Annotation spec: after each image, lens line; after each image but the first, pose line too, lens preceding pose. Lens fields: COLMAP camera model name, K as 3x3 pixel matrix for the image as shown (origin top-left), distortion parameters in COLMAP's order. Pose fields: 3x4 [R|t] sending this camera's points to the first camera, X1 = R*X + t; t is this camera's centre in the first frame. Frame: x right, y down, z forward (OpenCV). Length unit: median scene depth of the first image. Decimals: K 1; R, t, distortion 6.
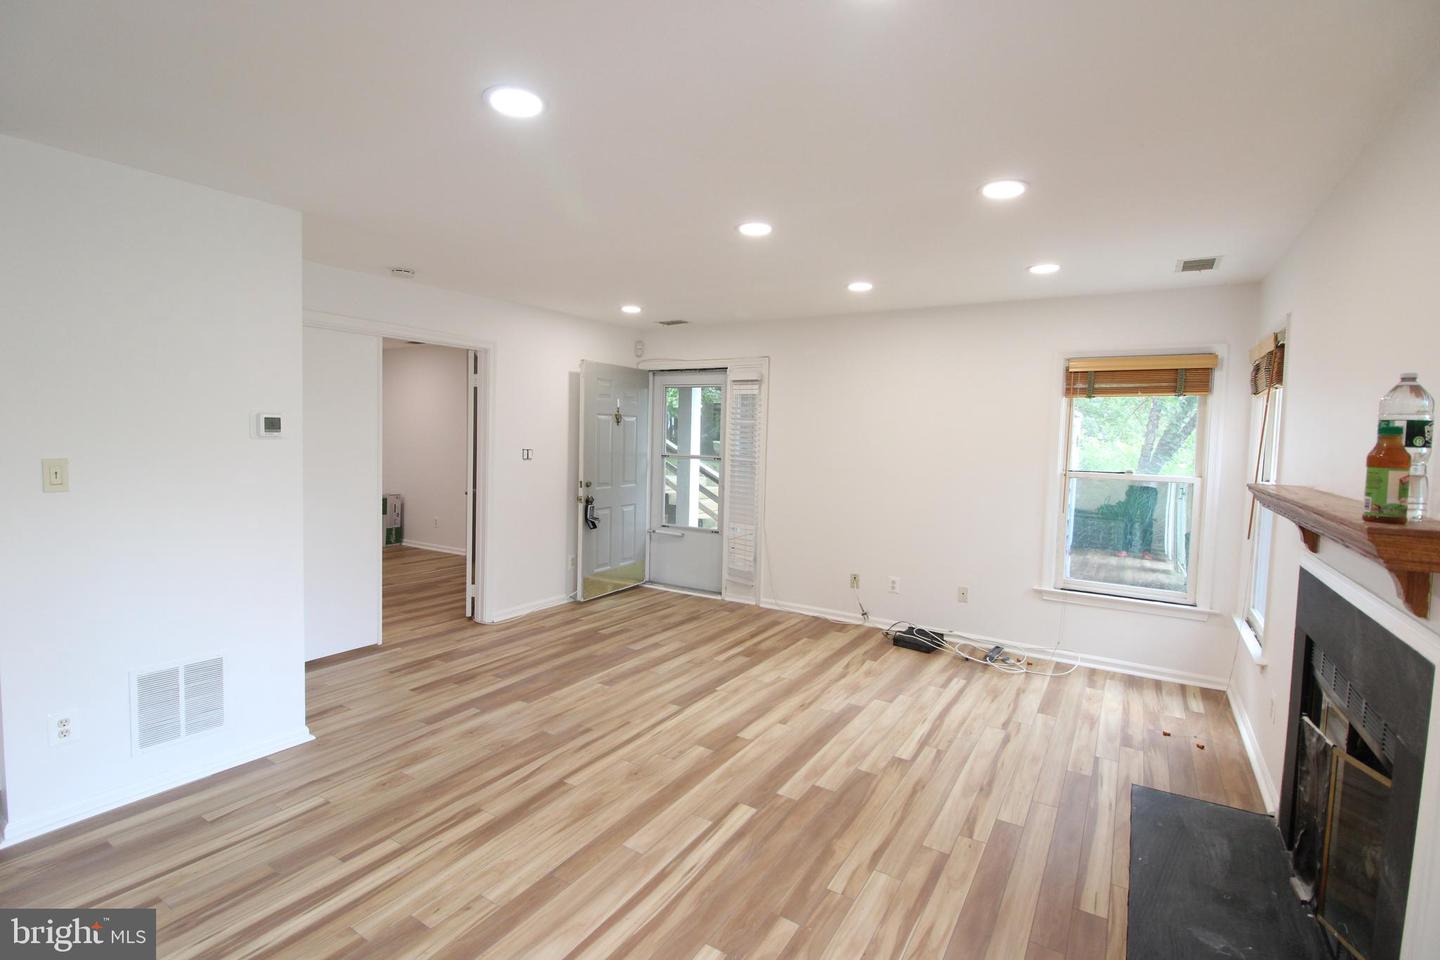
lens RADIAL K [[667.4, 0, 720.8], [0, 667.4, 478.8], [0, 0, 1]] dist [-0.004455, -0.010845]
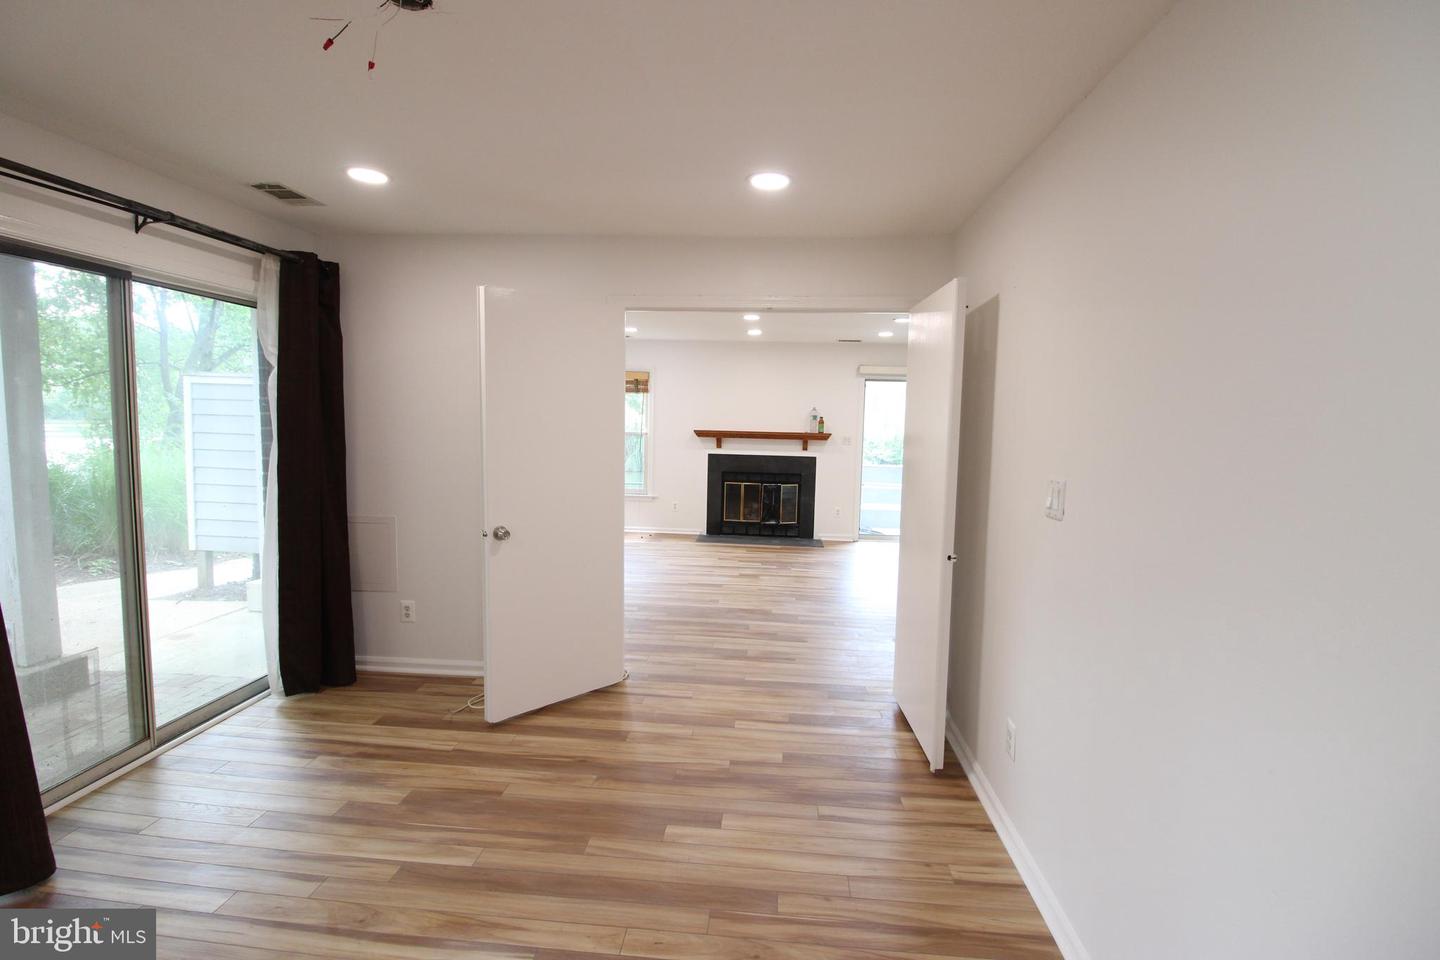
lens RADIAL K [[667.4, 0, 721.7], [0, 667.4, 469.2], [0, 0, 1]] dist [-0.004455, -0.010845]
pose [[-0.458489, -0.107675, 0.882153, -1.281102], [0.023490, 0.990818, 0.133147, -0.141190], [-0.888389, 0.081768, -0.451750, 1.486272]]
